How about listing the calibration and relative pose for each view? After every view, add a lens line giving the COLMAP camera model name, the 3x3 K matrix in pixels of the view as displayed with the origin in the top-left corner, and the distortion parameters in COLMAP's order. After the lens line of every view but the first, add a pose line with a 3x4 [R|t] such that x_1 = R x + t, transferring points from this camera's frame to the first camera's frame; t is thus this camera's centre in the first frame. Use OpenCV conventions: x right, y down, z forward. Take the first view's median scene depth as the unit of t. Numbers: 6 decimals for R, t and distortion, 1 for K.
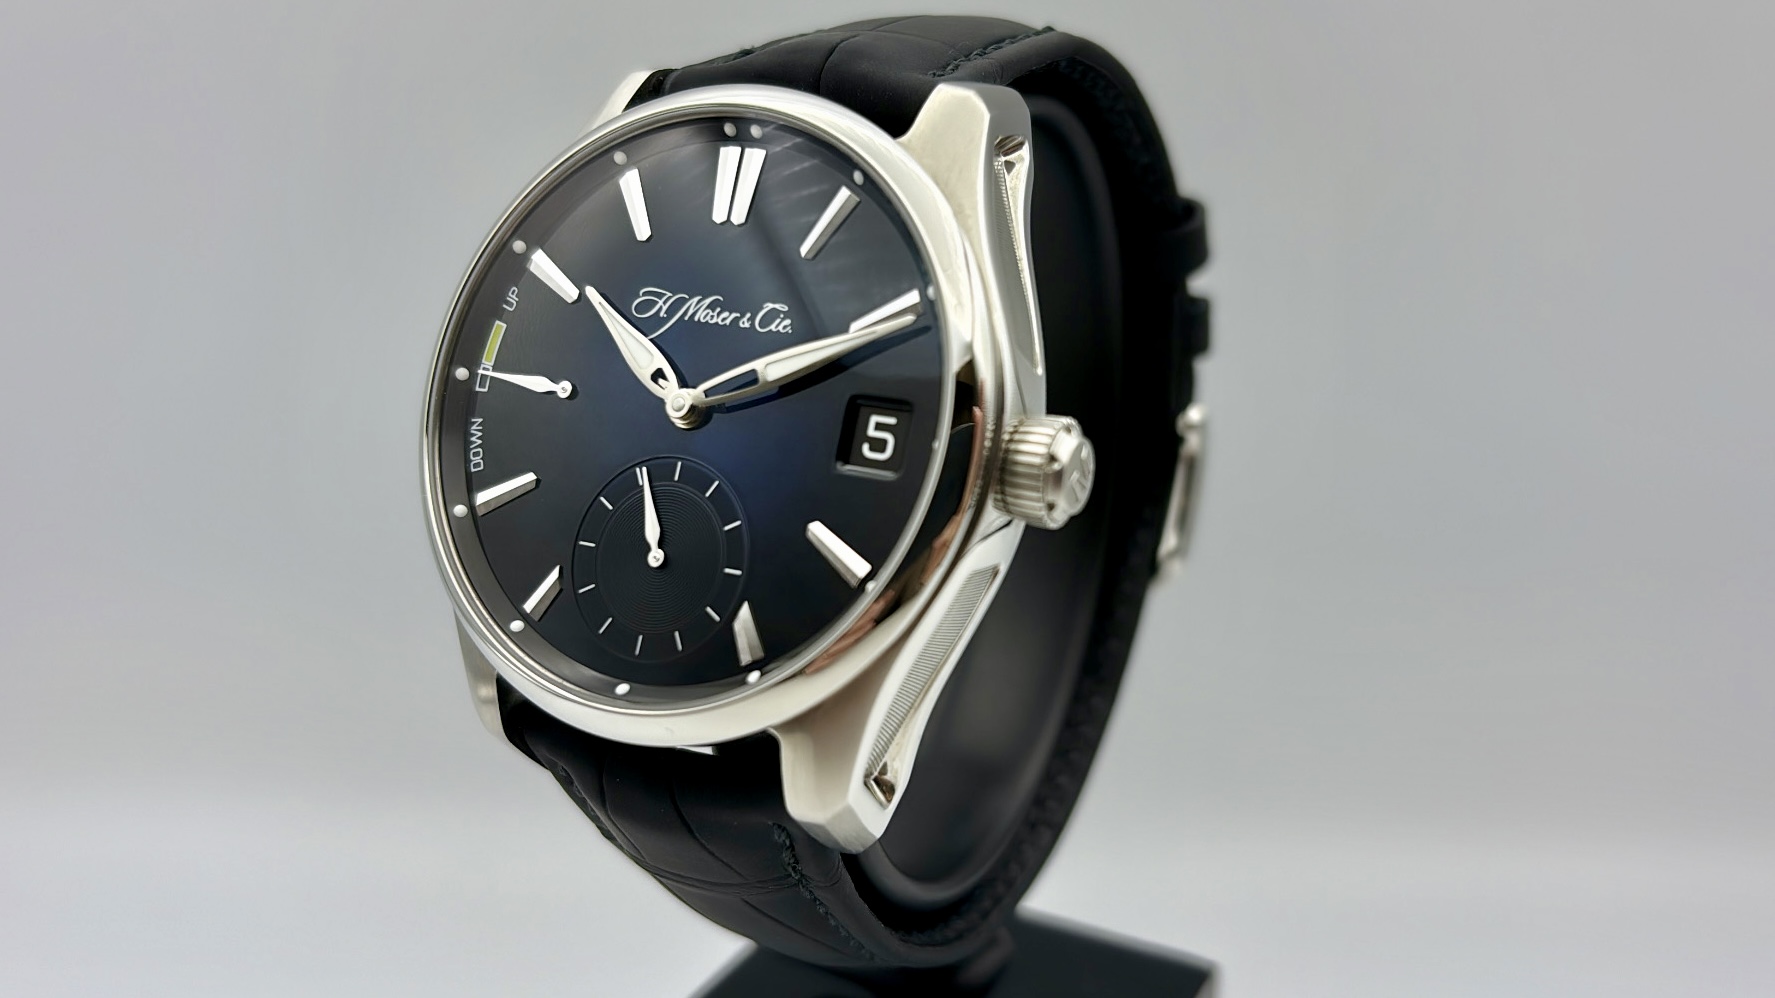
lens RADIAL K [[1819.4, 0, 890.4], [0, 1819.4, 508.2], [0, 0, 1]] dist [0.166700, 0.000000]
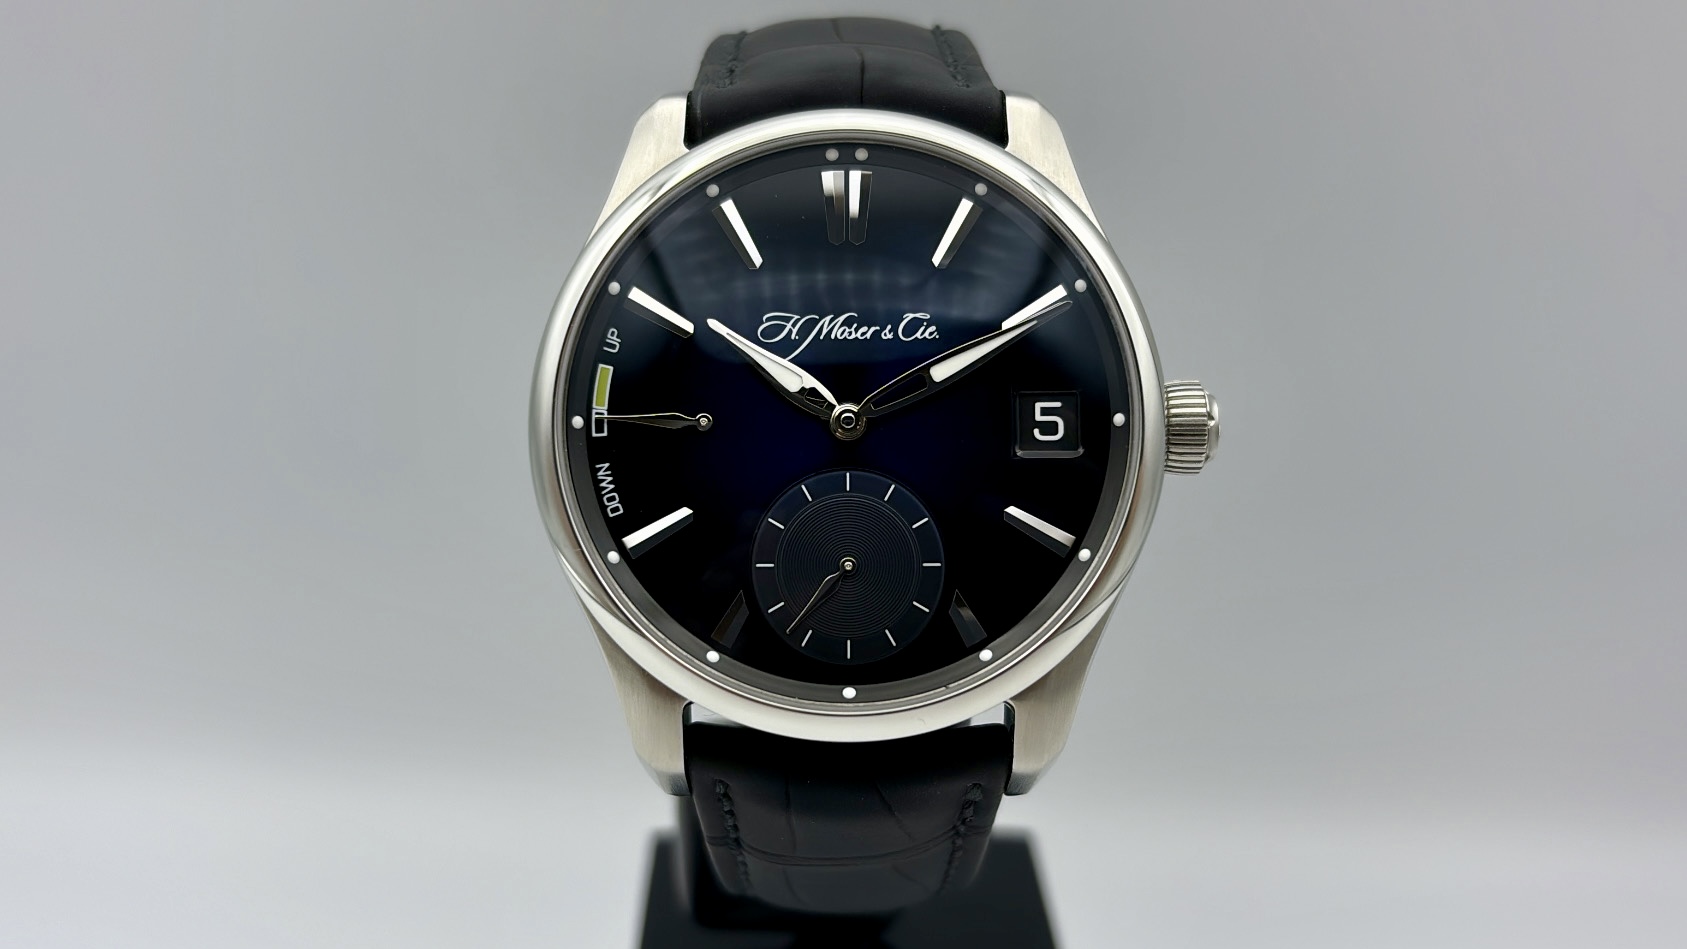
lens RADIAL K [[1729.2, 0, 844.9], [0, 1729.2, 482.6], [0, 0, 1]] dist [0.166700, 0.000000]
pose [[0.889975, -0.173543, 0.421695, -0.539405], [0.153369, 0.984794, 0.081599, -0.101609], [-0.429444, -0.007946, 0.903059, 0.091035]]
